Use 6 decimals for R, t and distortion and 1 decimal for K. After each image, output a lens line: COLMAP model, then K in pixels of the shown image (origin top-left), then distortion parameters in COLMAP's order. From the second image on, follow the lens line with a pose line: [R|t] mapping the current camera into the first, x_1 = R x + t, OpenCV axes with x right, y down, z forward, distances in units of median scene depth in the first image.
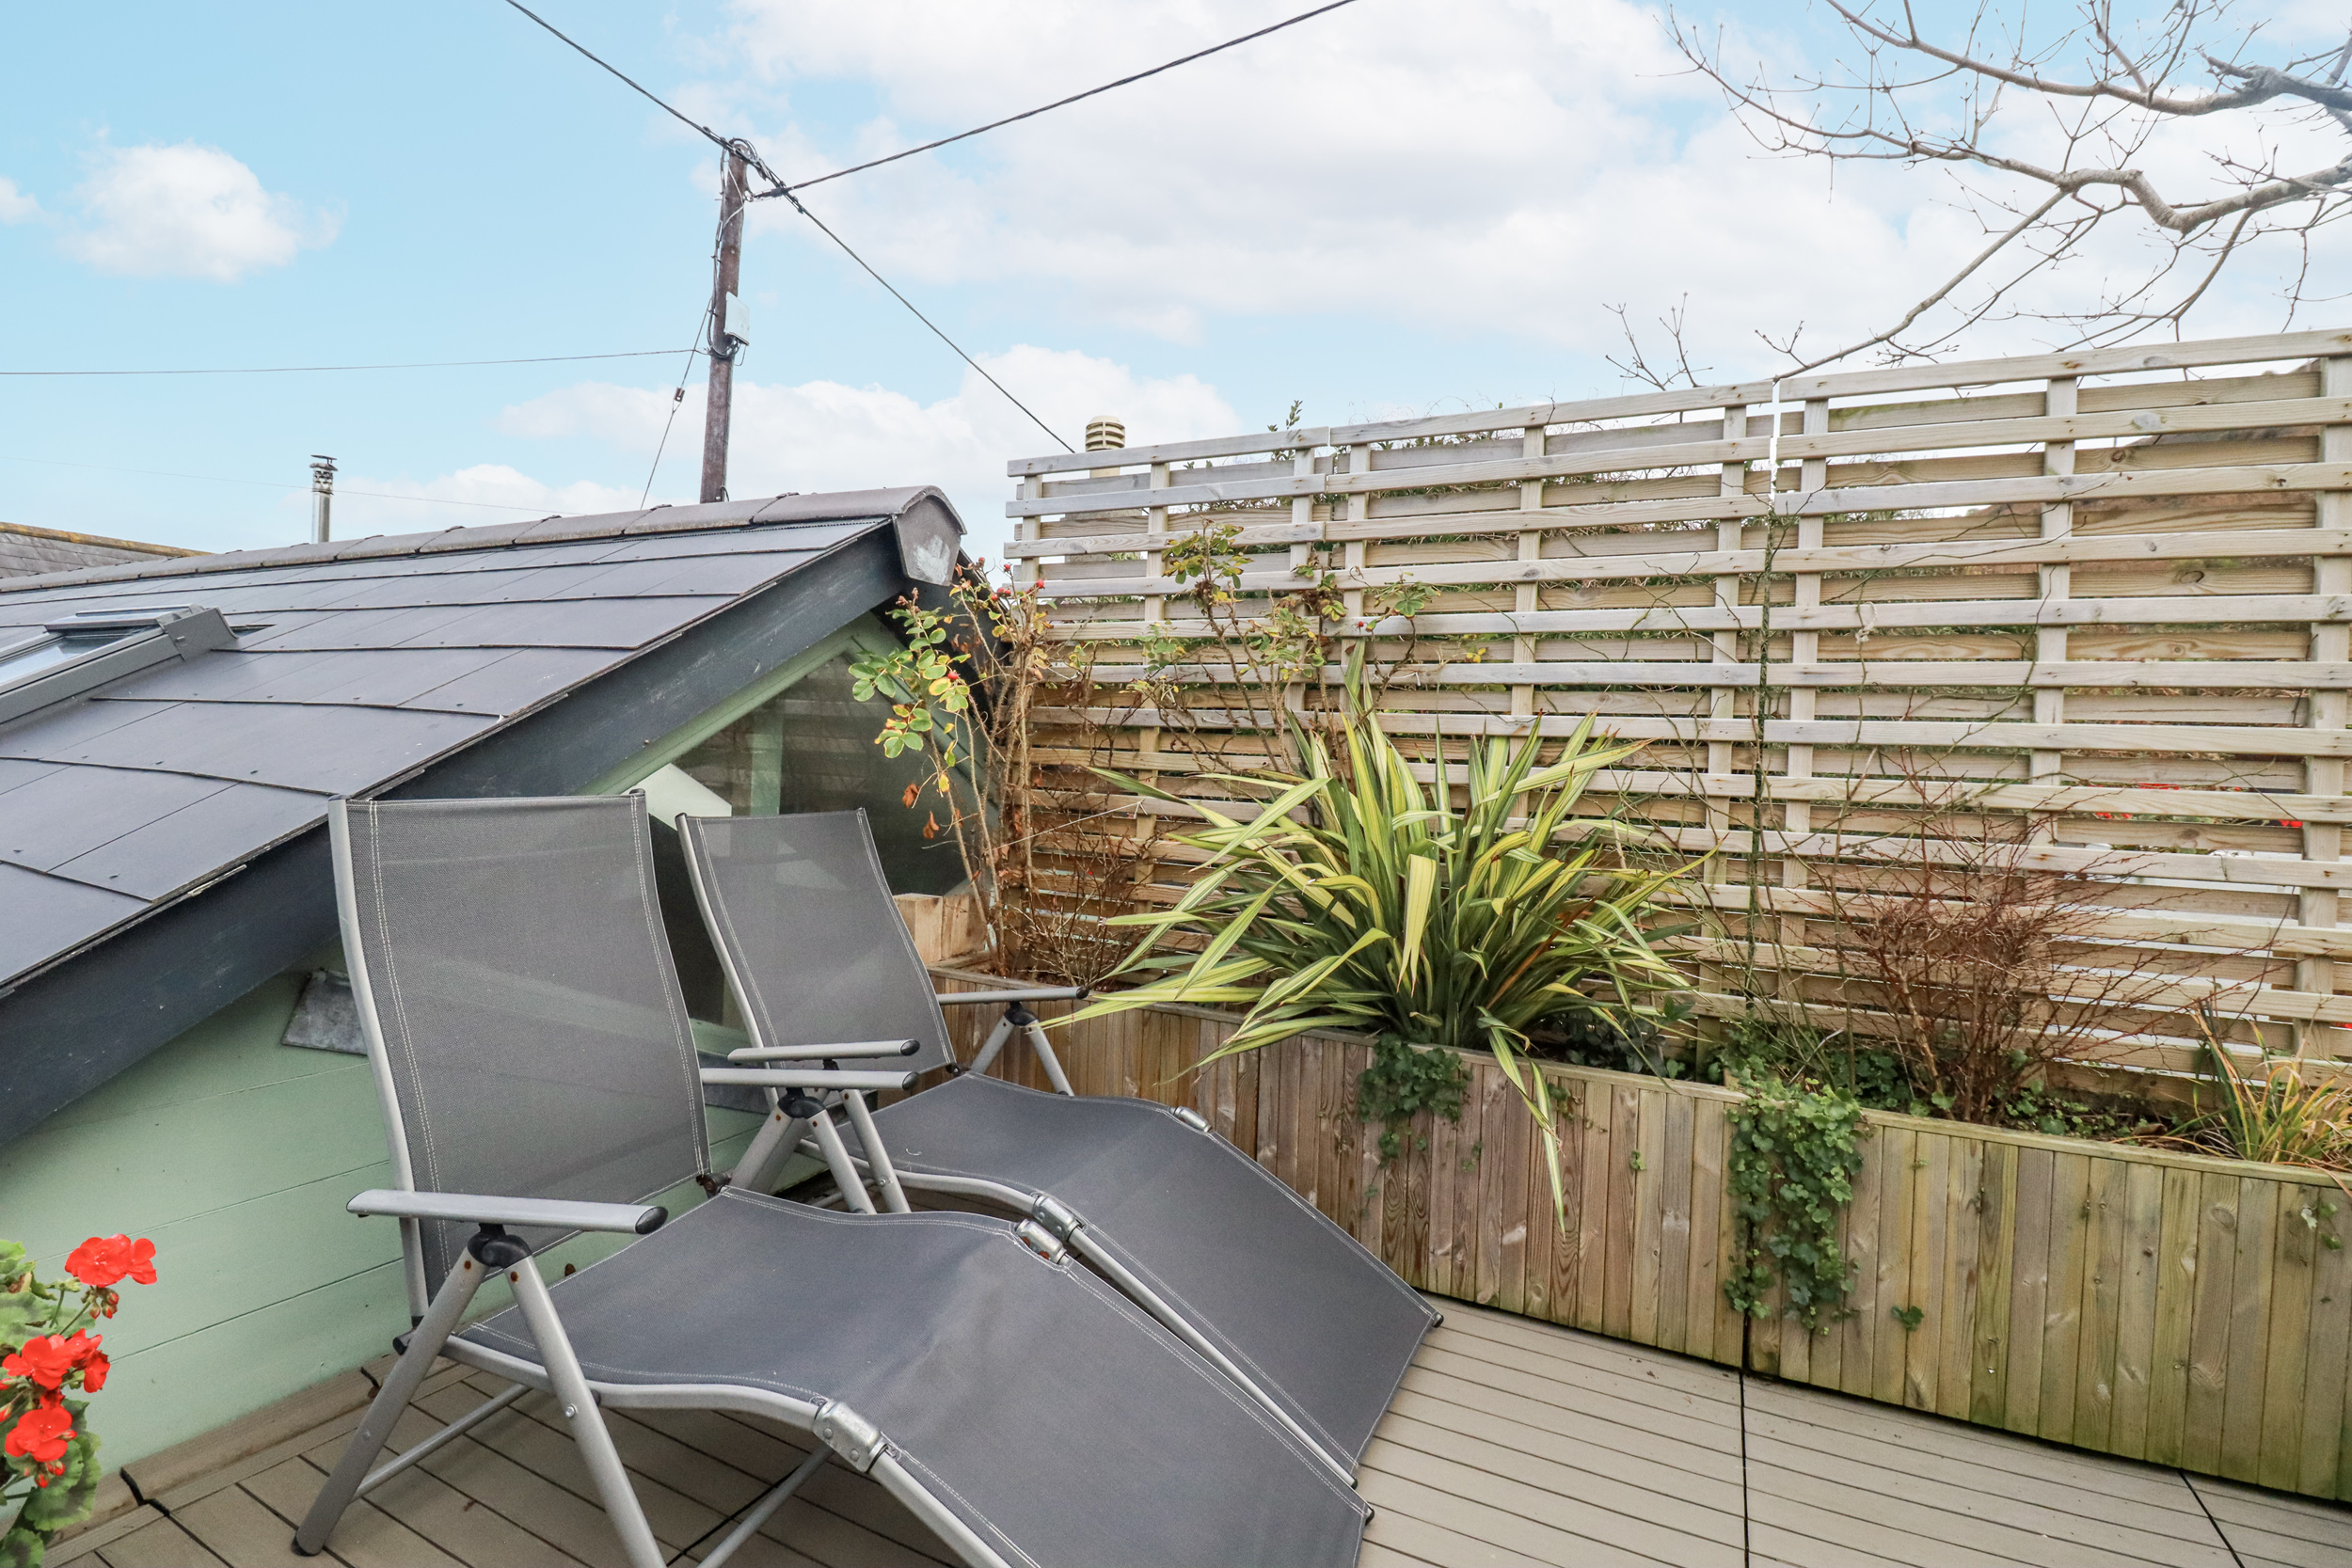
lens RADIAL K [[1069.0, 0, 1174.2], [0, 1069.0, 777.1], [0, 0, 1]] dist [-0.013868, -0.005020]
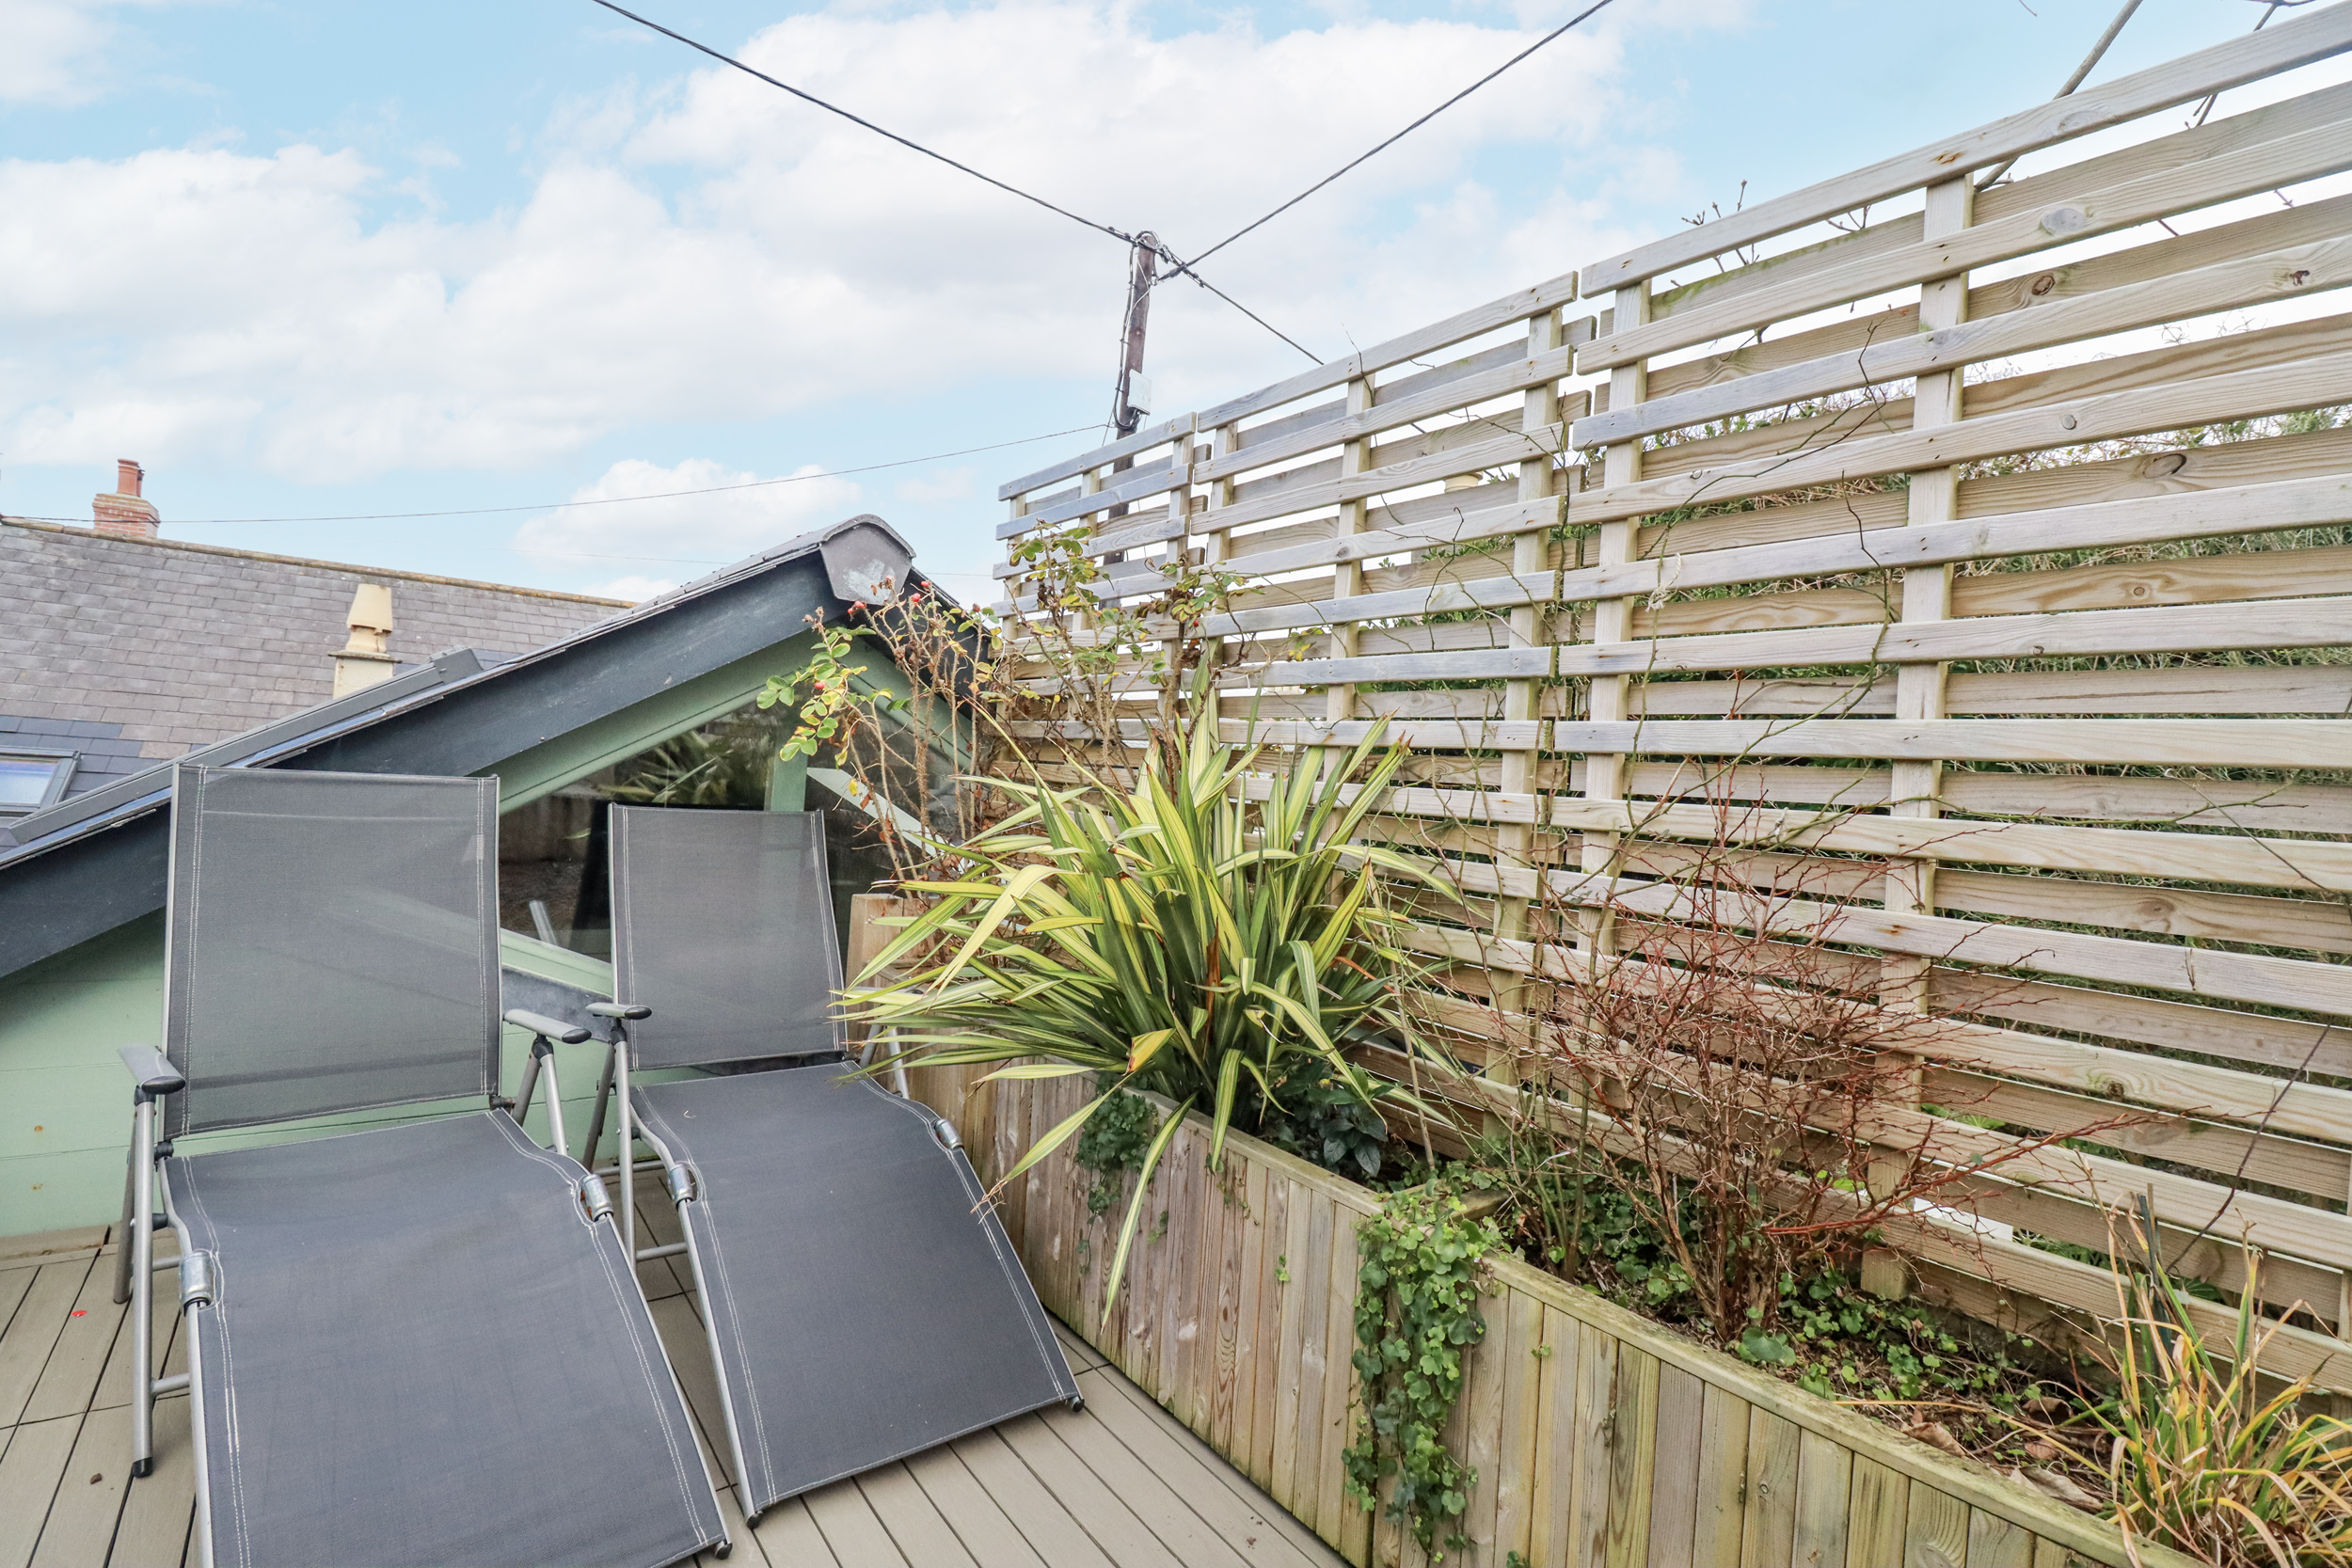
lens RADIAL K [[1069.0, 0, 1177.1], [0, 1069.0, 782.1], [0, 0, 1]] dist [-0.013868, -0.005020]
pose [[0.897599, 0.023596, -0.440181, 0.669460], [-0.040472, 0.998760, -0.028989, 0.021978], [0.438951, 0.043836, 0.897441, 0.221701]]
